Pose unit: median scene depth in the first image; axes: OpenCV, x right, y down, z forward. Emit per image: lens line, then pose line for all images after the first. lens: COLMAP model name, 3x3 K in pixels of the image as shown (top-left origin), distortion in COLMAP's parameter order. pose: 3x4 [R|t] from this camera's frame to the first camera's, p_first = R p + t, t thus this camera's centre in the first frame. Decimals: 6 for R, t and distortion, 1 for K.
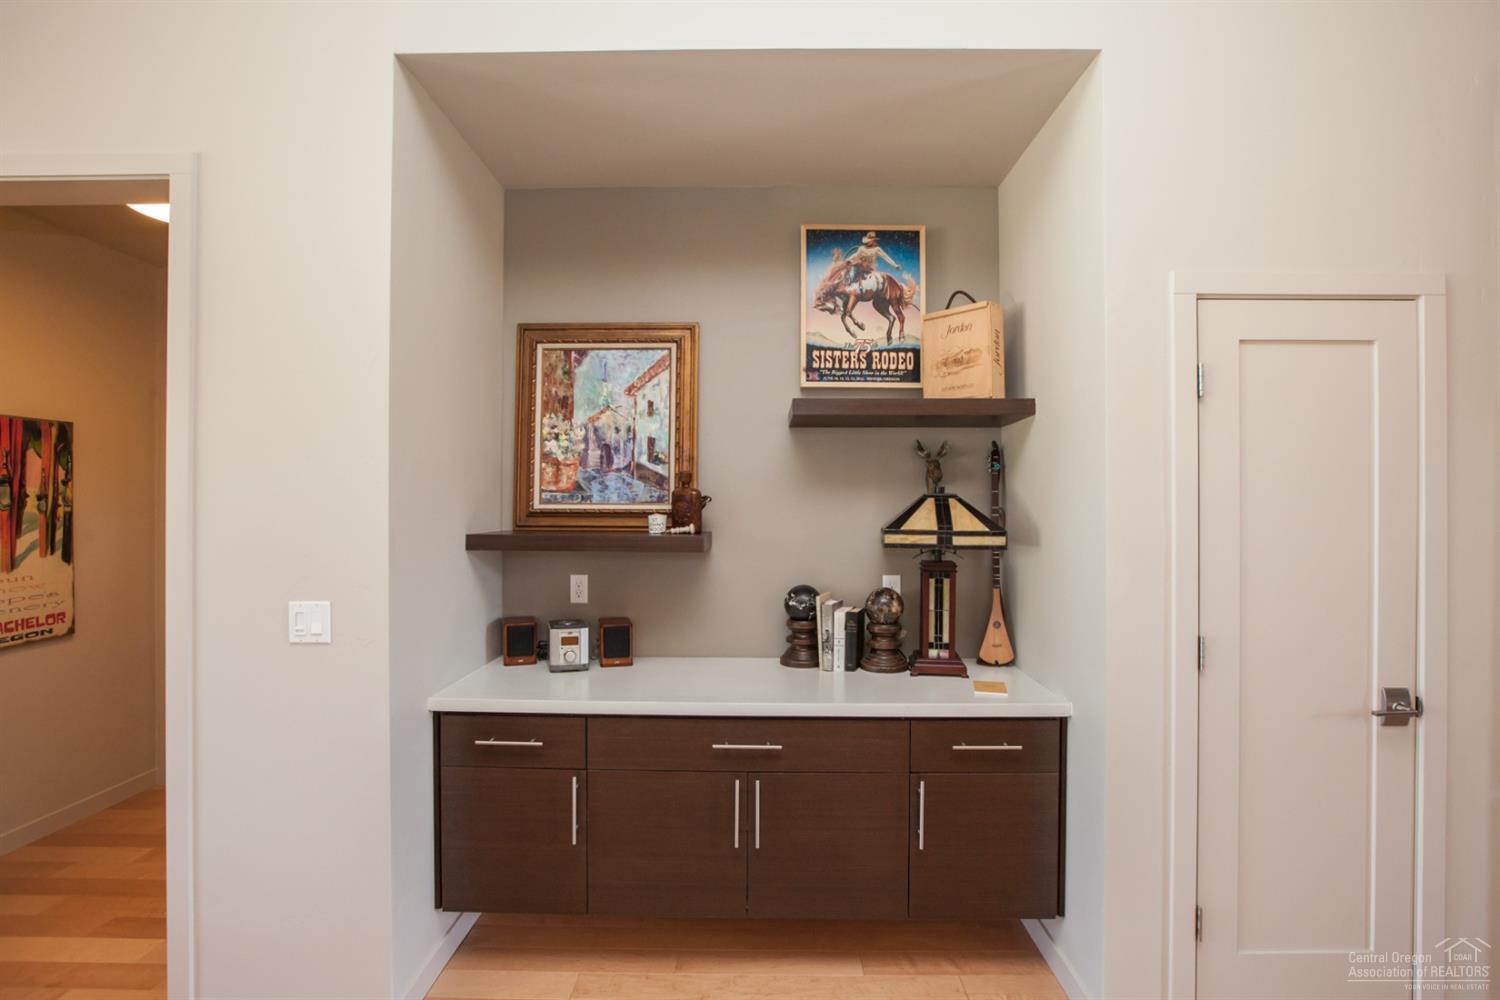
lens RADIAL K [[715.3, 0, 697.2], [0, 715.3, 500.5], [0, 0, 1]] dist [-0.049393, 0.016744]
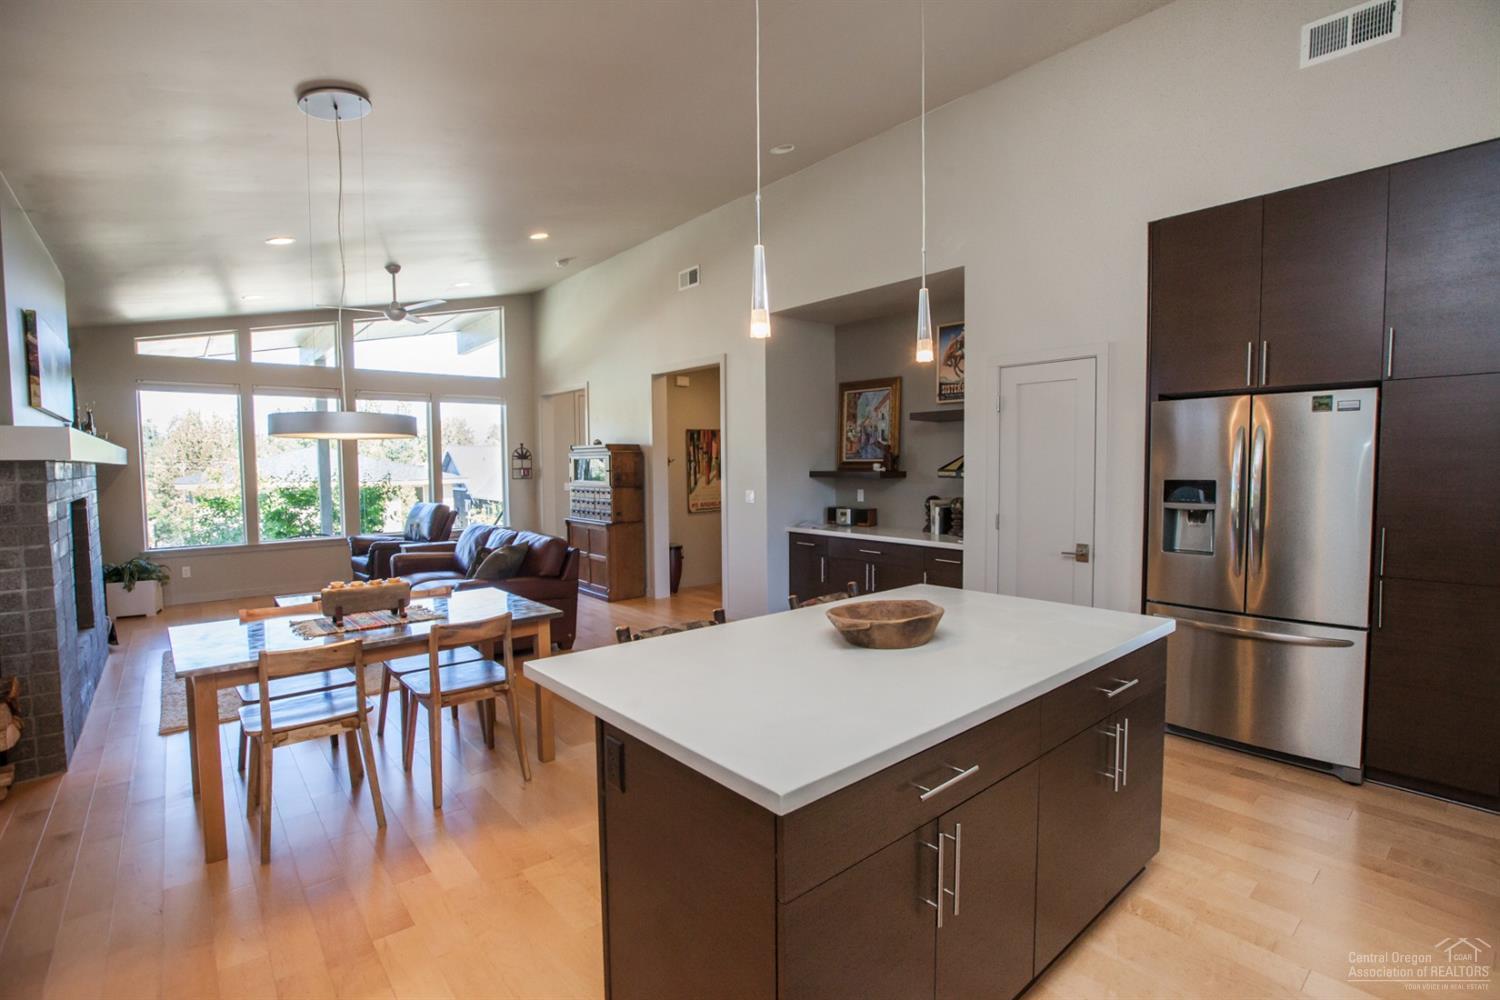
lens RADIAL K [[715.3, 0, 752.6], [0, 715.3, 505.4], [0, 0, 1]] dist [-0.049393, 0.016744]
pose [[0.660729, 0.040567, -0.749527, 1.334265], [0.010992, 0.997909, 0.063700, 0.002876], [0.750544, -0.050327, 0.658901, -0.793999]]
